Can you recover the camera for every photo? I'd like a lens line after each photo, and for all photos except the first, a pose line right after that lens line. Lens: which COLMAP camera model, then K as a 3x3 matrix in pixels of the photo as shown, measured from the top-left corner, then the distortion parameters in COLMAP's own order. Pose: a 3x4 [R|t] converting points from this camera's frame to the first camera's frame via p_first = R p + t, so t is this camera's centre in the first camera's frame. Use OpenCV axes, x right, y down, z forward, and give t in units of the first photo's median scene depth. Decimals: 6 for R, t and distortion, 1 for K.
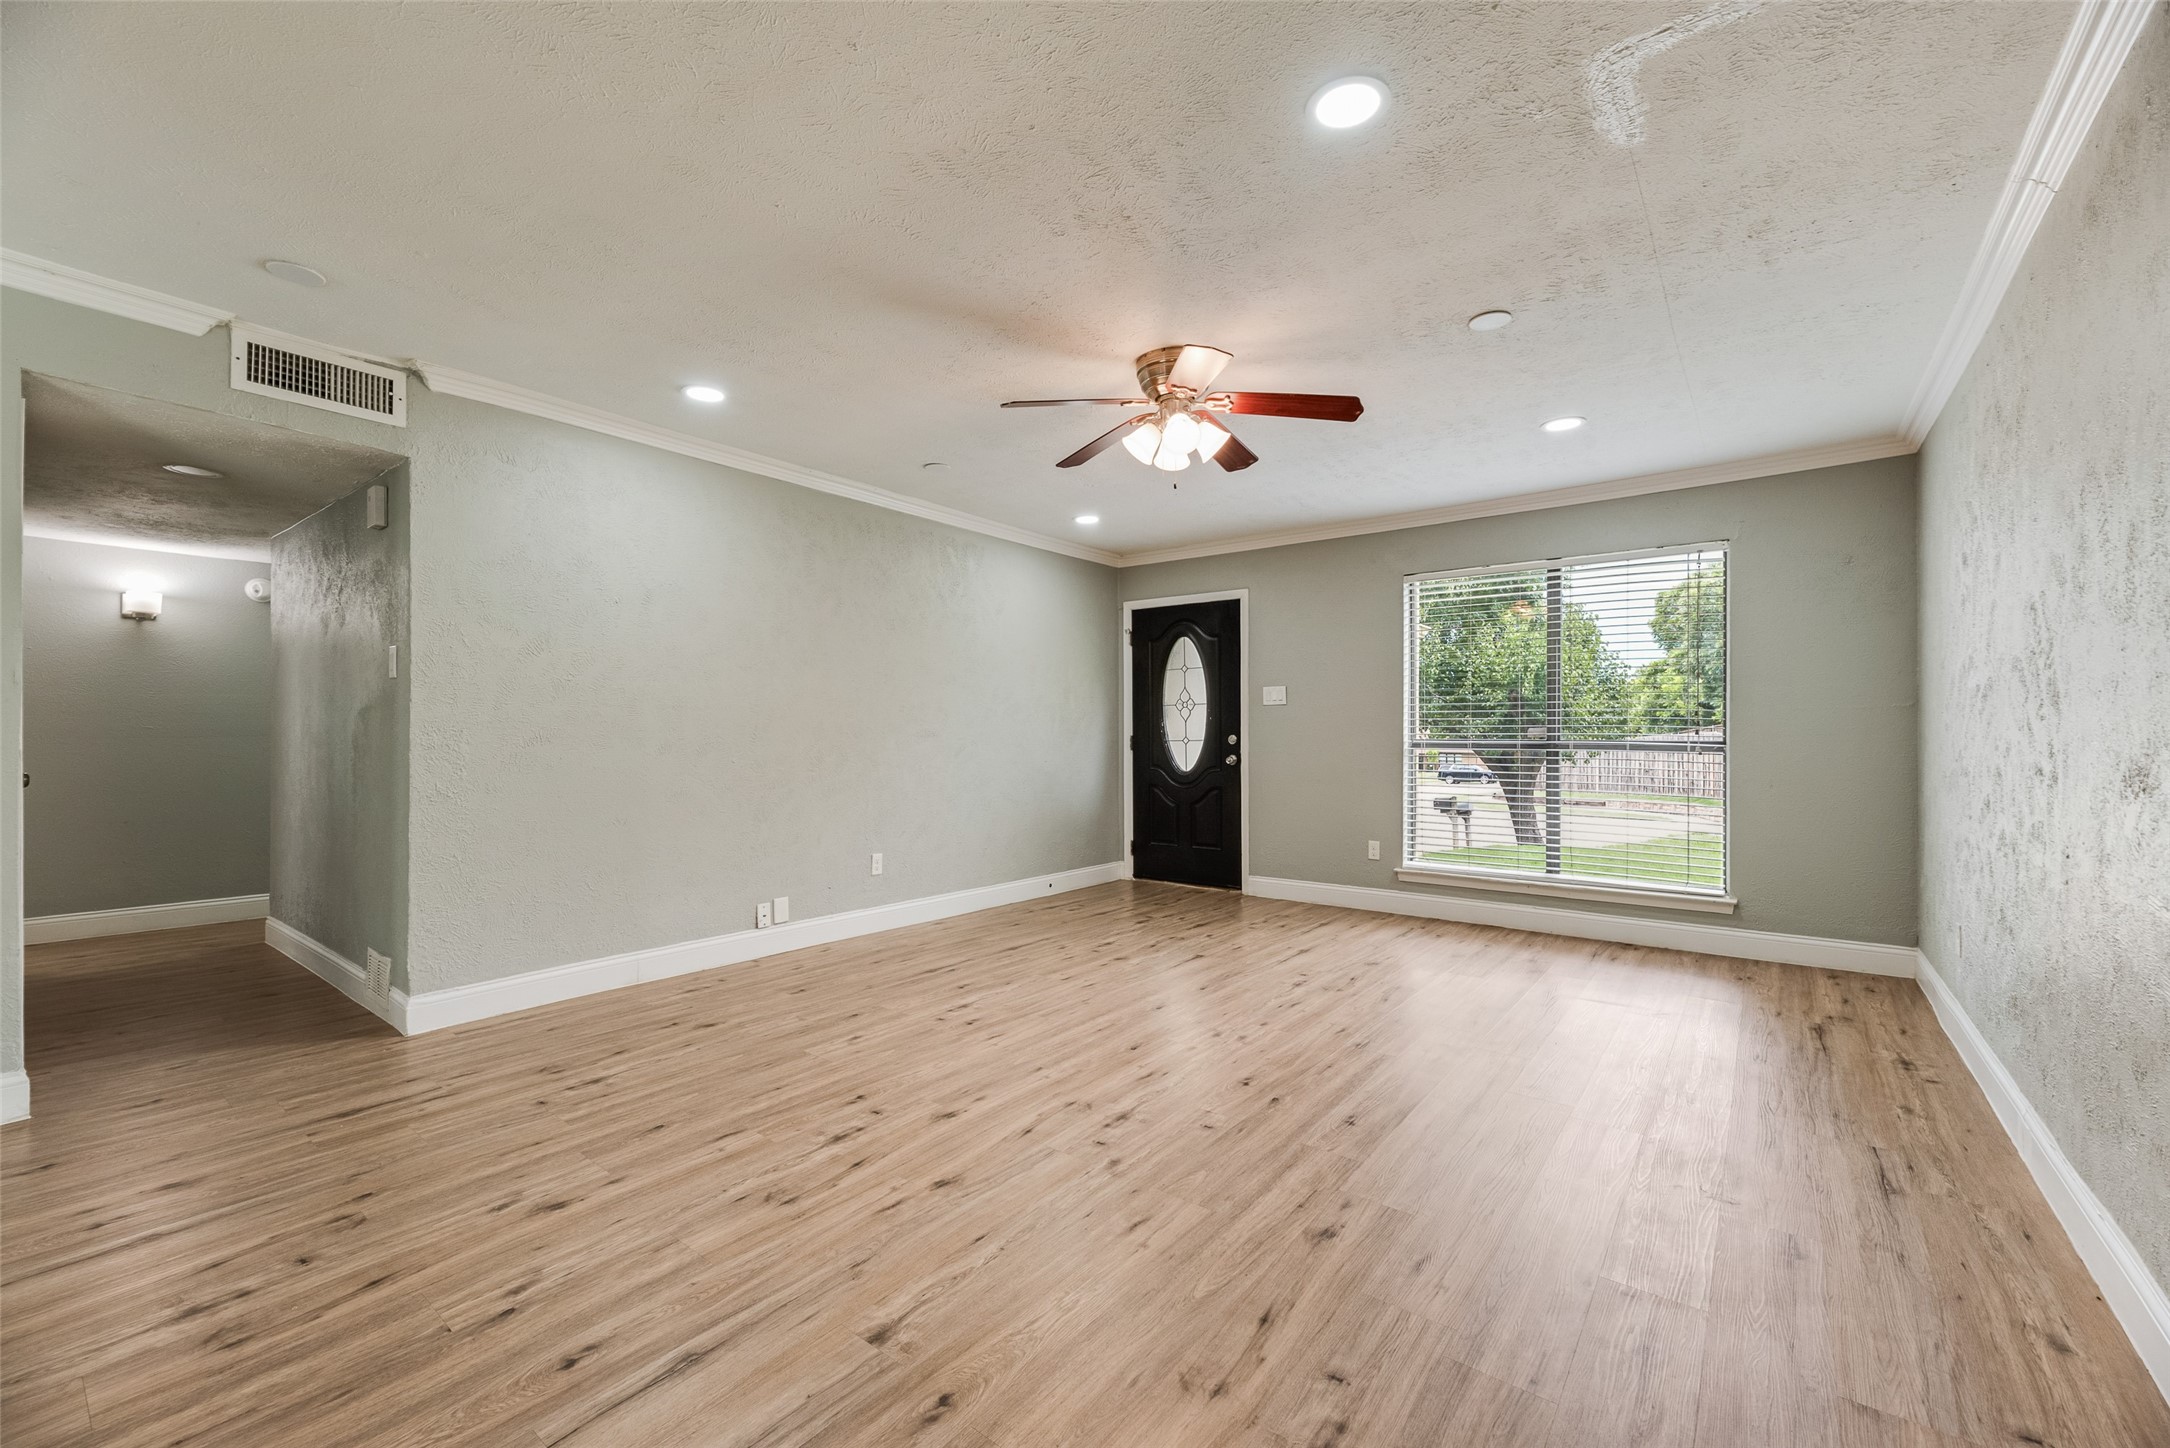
lens RADIAL K [[879.0, 0, 1091.2], [0, 879.0, 734.6], [0, 0, 1]] dist [0.001117, 0.000156]
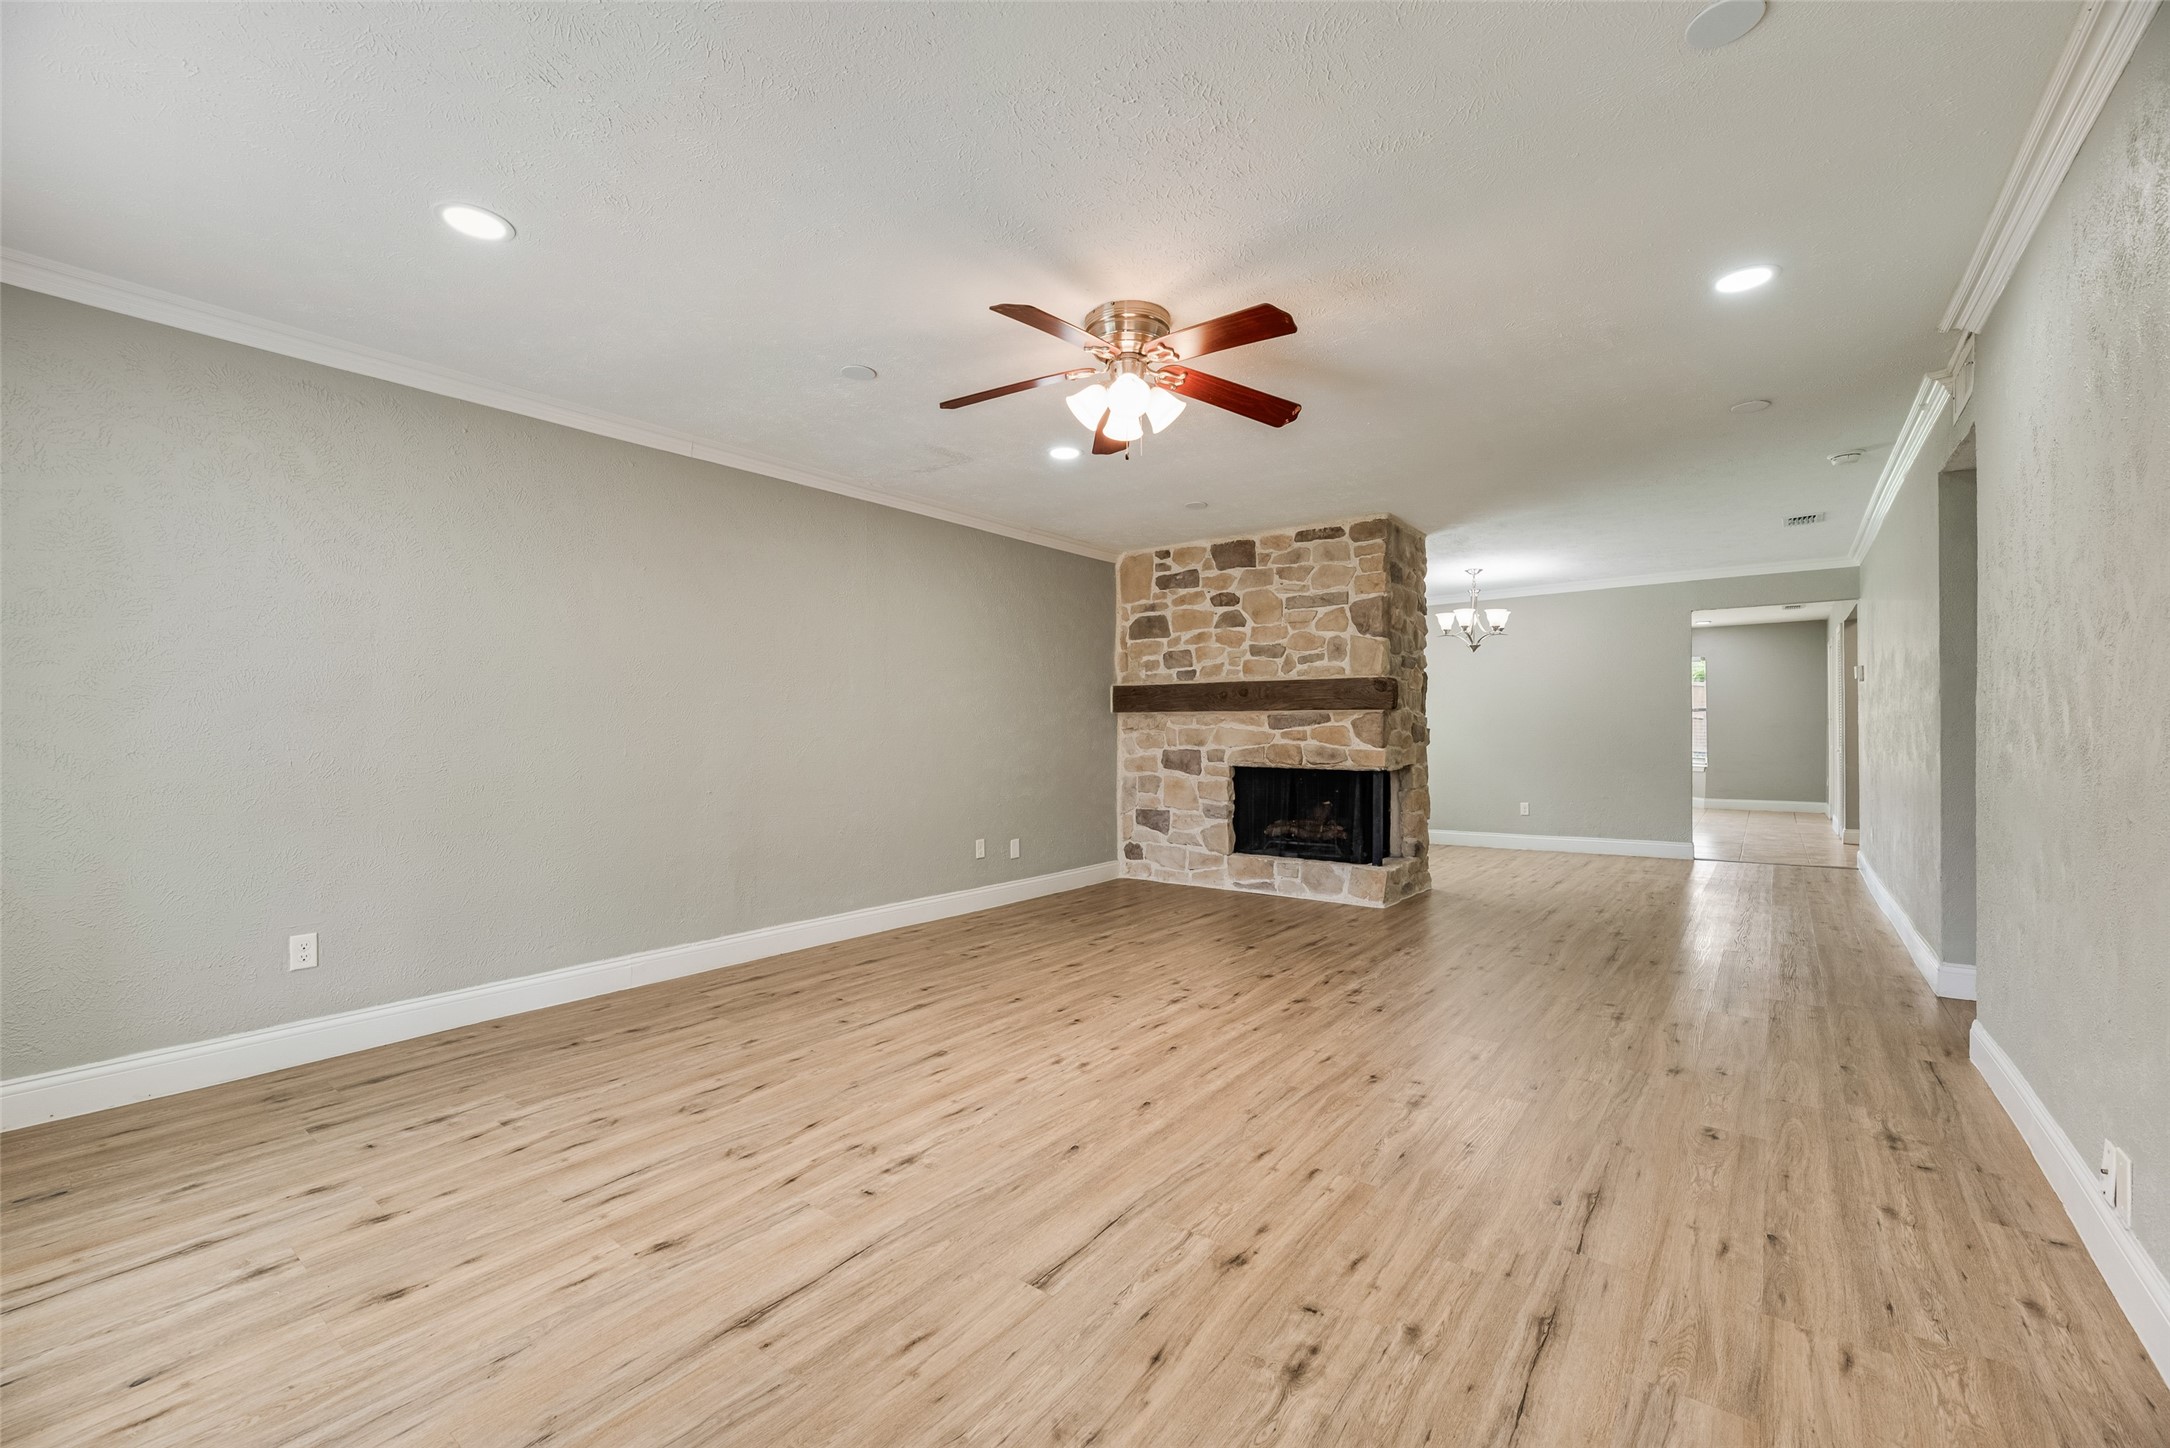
lens RADIAL K [[883.1, 0, 1086.4], [0, 883.1, 733.0], [0, 0, 1]] dist [0.001008, 0.000466]
pose [[-0.999993, 0.003725, 0.000991, 0.134128], [0.003728, 0.999987, 0.003434, -0.002169], [-0.000978, 0.003438, -0.999994, 1.856185]]
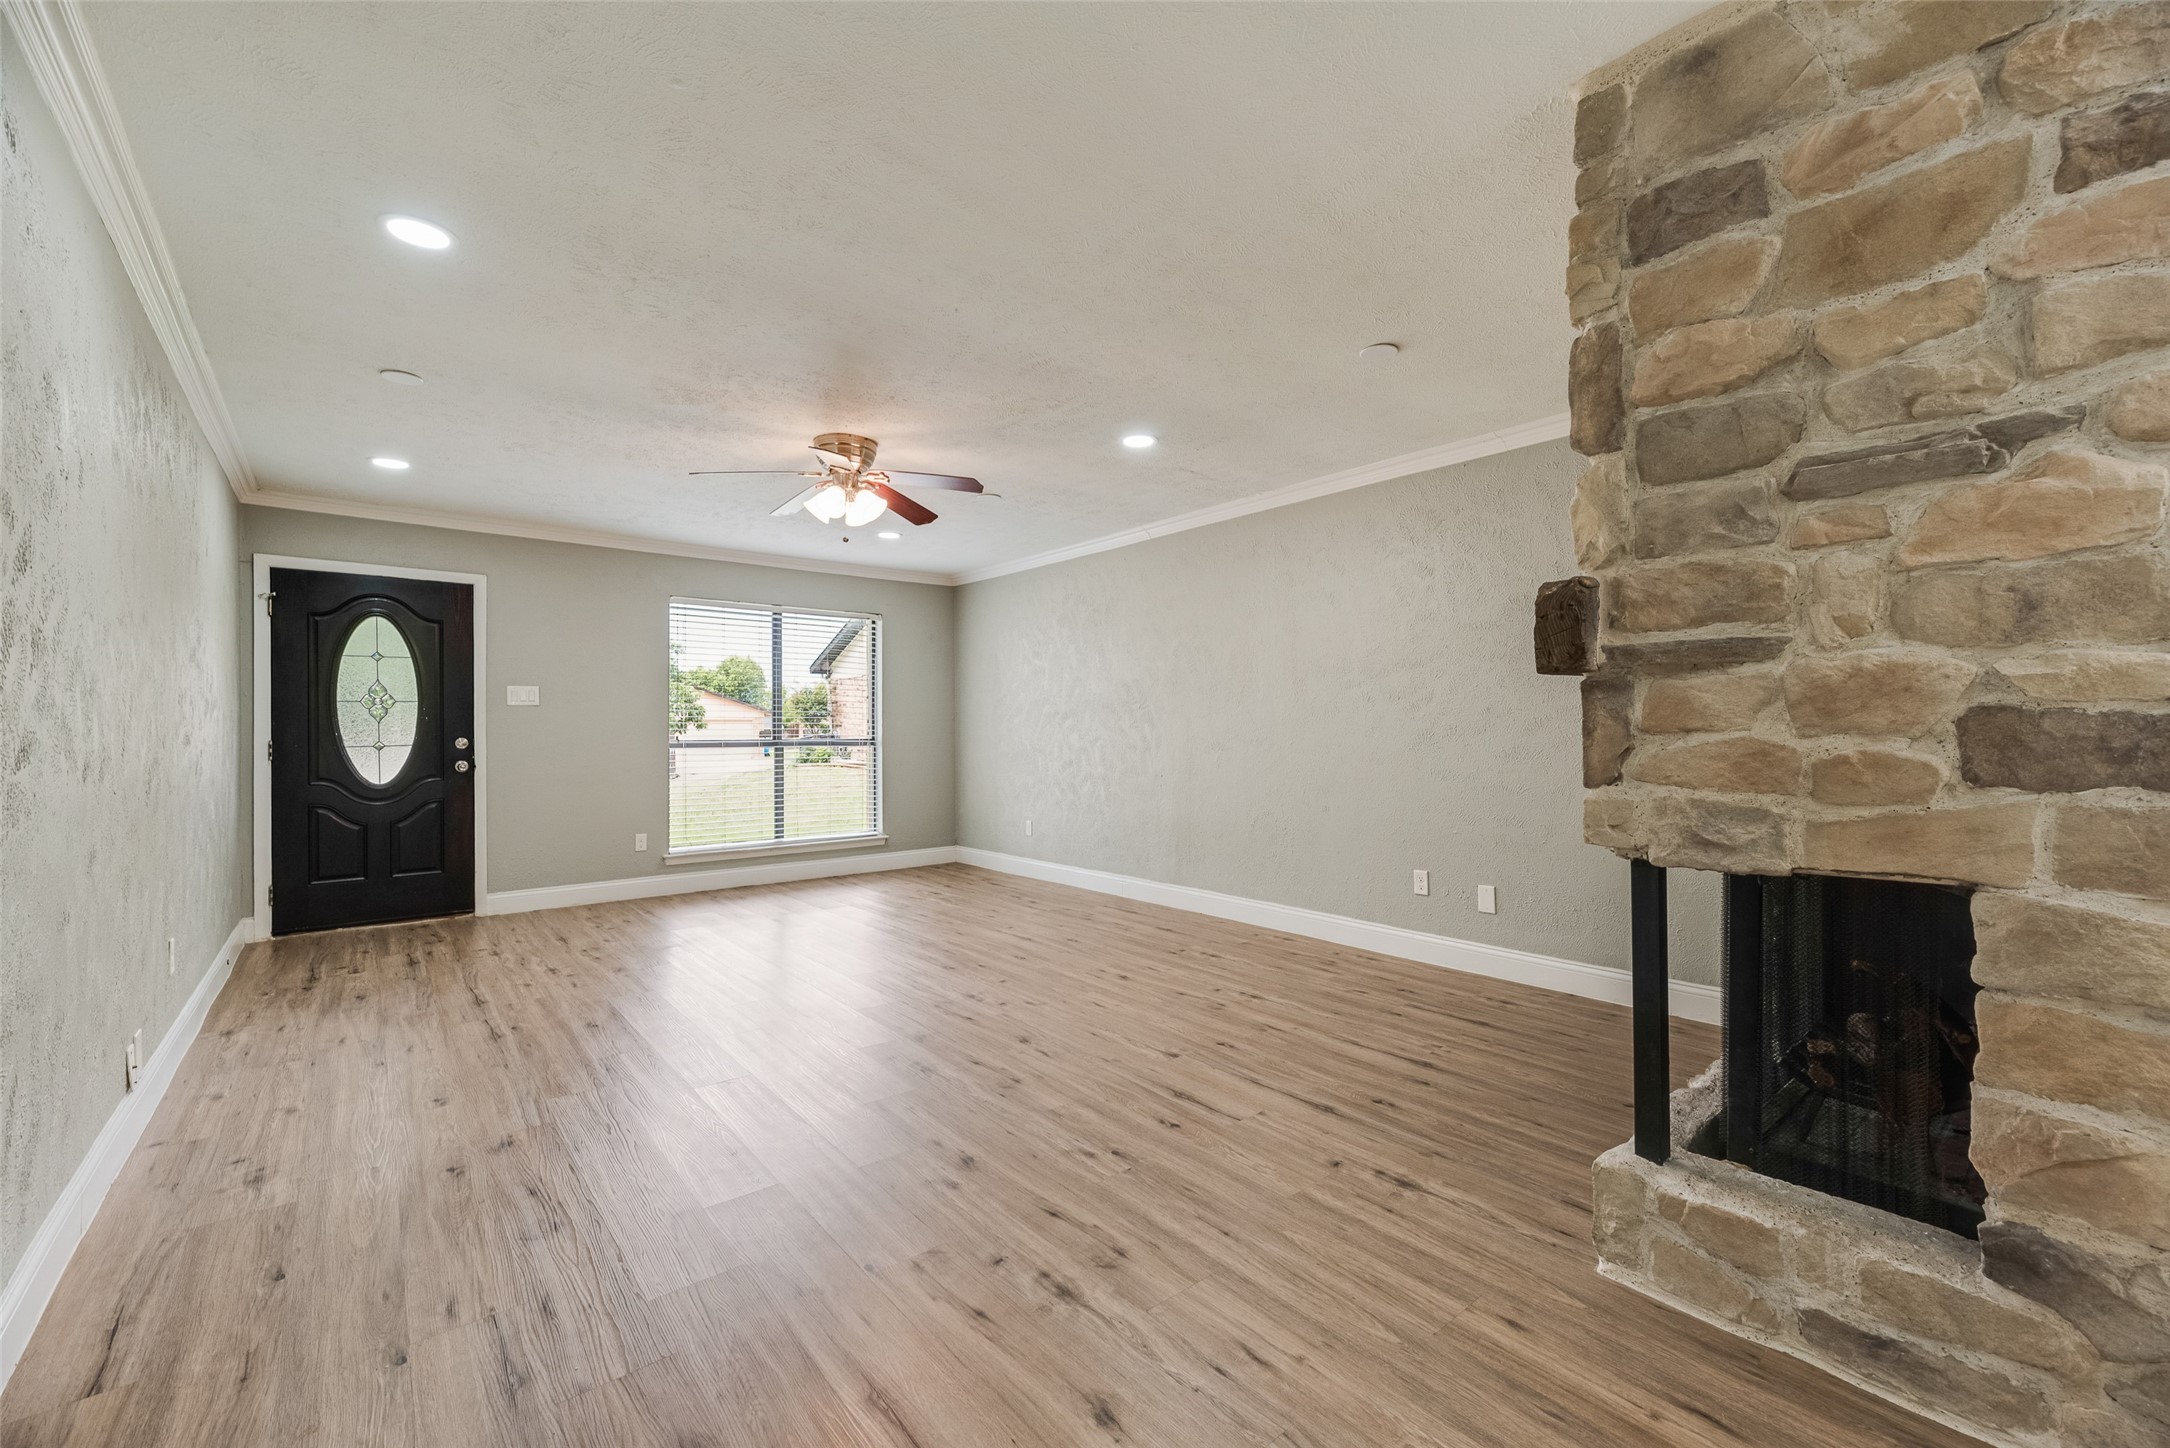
lens RADIAL K [[873.1, 0, 1085.7], [0, 873.1, 734.1], [0, 0, 1]] dist [0.000561, -0.000165]
pose [[0.214291, -0.003666, 0.976763, -1.028318], [0.006353, 0.999977, 0.002359, -0.003171], [-0.976749, 0.005700, 0.214309, 0.382173]]
